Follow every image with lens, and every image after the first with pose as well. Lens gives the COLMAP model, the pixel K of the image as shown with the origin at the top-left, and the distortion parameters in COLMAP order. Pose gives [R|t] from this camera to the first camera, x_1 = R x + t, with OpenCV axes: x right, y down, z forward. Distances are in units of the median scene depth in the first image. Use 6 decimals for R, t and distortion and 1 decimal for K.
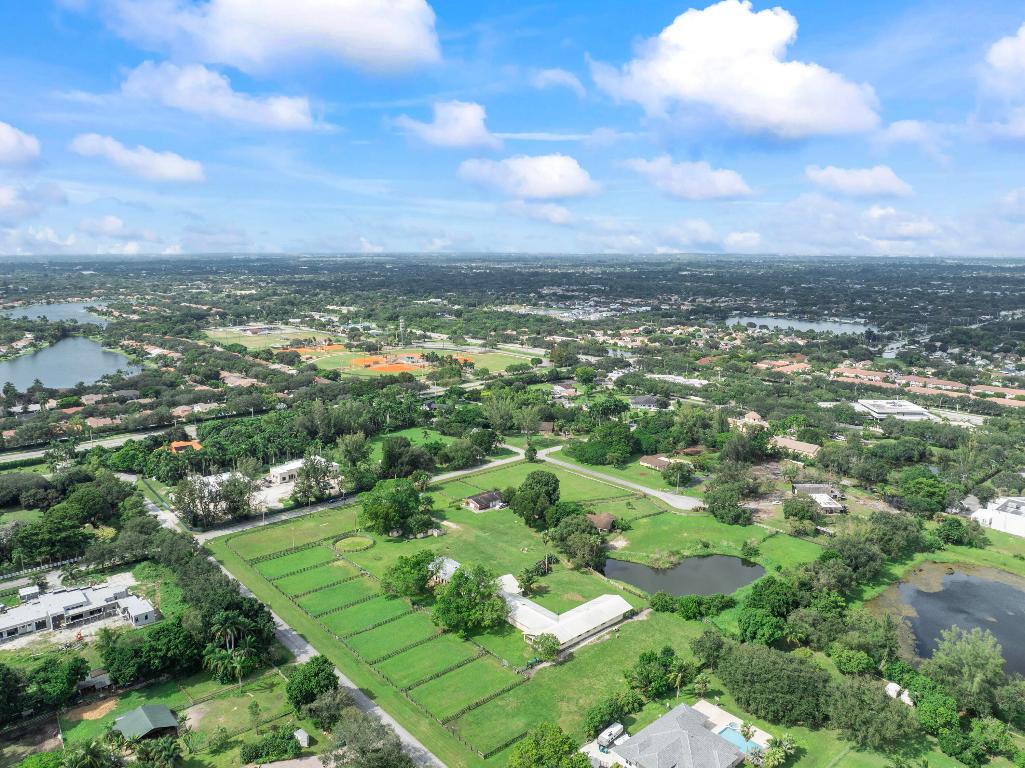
lens RADIAL K [[720.5, 0, 512.5], [0, 720.5, 384.0], [0, 0, 1]] dist [-0.023499, -0.003957]
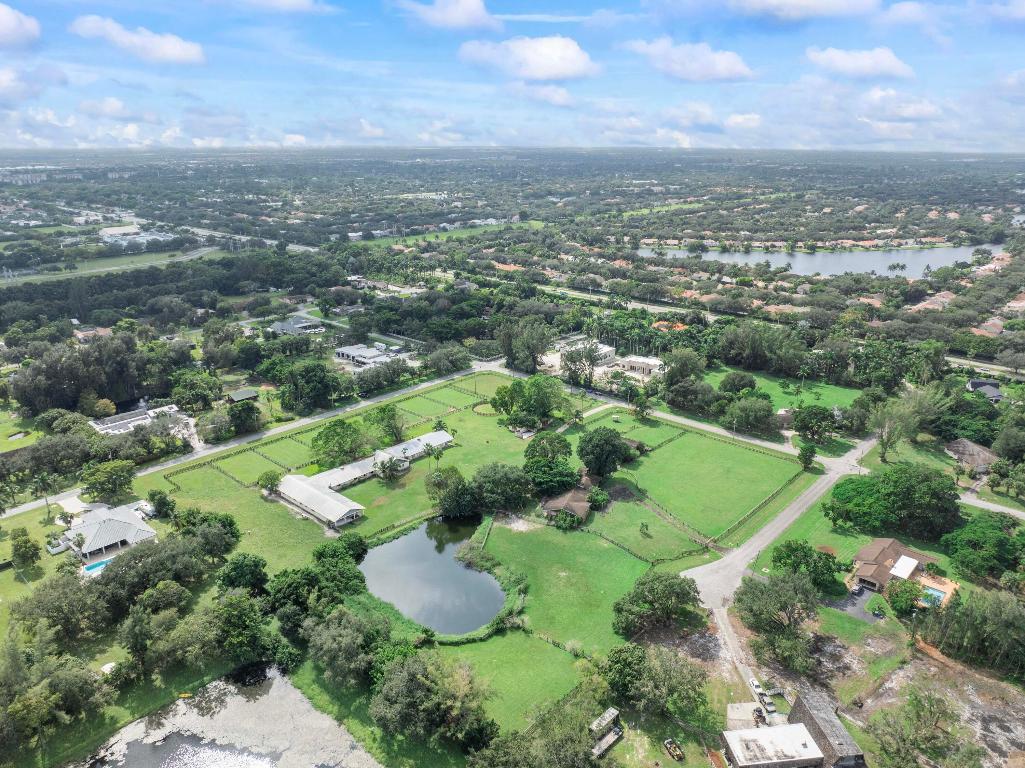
lens RADIAL K [[714.7, 0, 525.8], [0, 714.7, 430.8], [0, 0, 1]] dist [-0.008597, -0.001363]
pose [[0.129794, 0.372670, -0.918842, 0.888550], [-0.189943, 0.918864, 0.345848, -0.155900], [0.973178, 0.129639, 0.190049, 0.902347]]
